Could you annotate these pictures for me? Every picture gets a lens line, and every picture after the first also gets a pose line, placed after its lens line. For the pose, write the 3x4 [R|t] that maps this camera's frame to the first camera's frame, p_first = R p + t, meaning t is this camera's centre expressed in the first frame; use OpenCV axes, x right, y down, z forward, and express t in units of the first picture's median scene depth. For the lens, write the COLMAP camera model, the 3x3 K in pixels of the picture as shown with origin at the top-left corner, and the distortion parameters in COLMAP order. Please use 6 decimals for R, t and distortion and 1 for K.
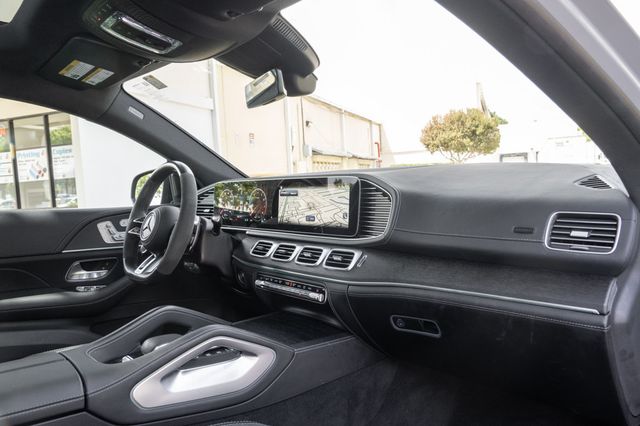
lens RADIAL K [[482.5, 0, 351.8], [0, 482.5, 210.8], [0, 0, 1]] dist [-0.019696, 0.000742]
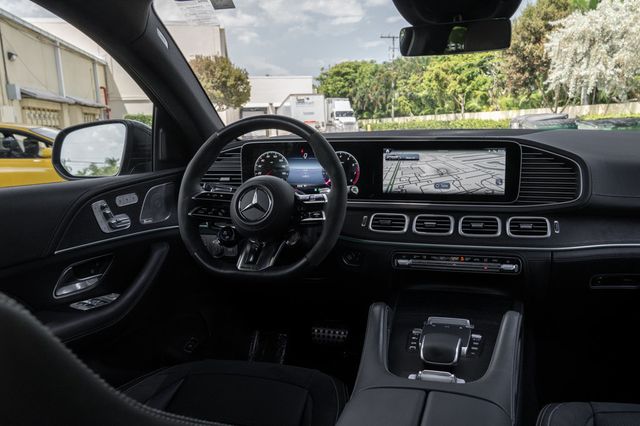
lens RADIAL K [[504.6, 0, 375.9], [0, 504.6, 201.9], [0, 0, 1]] dist [-0.010423, -0.003115]
pose [[0.832495, -0.052444, 0.551545, -0.663858], [0.014543, 0.997235, 0.072872, -0.022831], [-0.553842, -0.052644, 0.830956, 0.256276]]
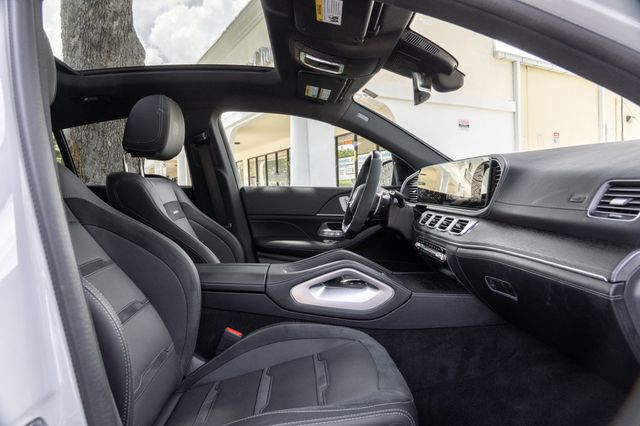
lens RADIAL K [[441.9, 0, 320.0], [0, 441.9, 213.0], [0, 0, 1]] dist [-0.017102, 0.000927]
pose [[0.744868, 0.058698, -0.664625, 0.349010], [-0.052753, 0.998185, 0.029035, 0.043521], [0.665124, 0.013434, 0.746612, -0.025165]]
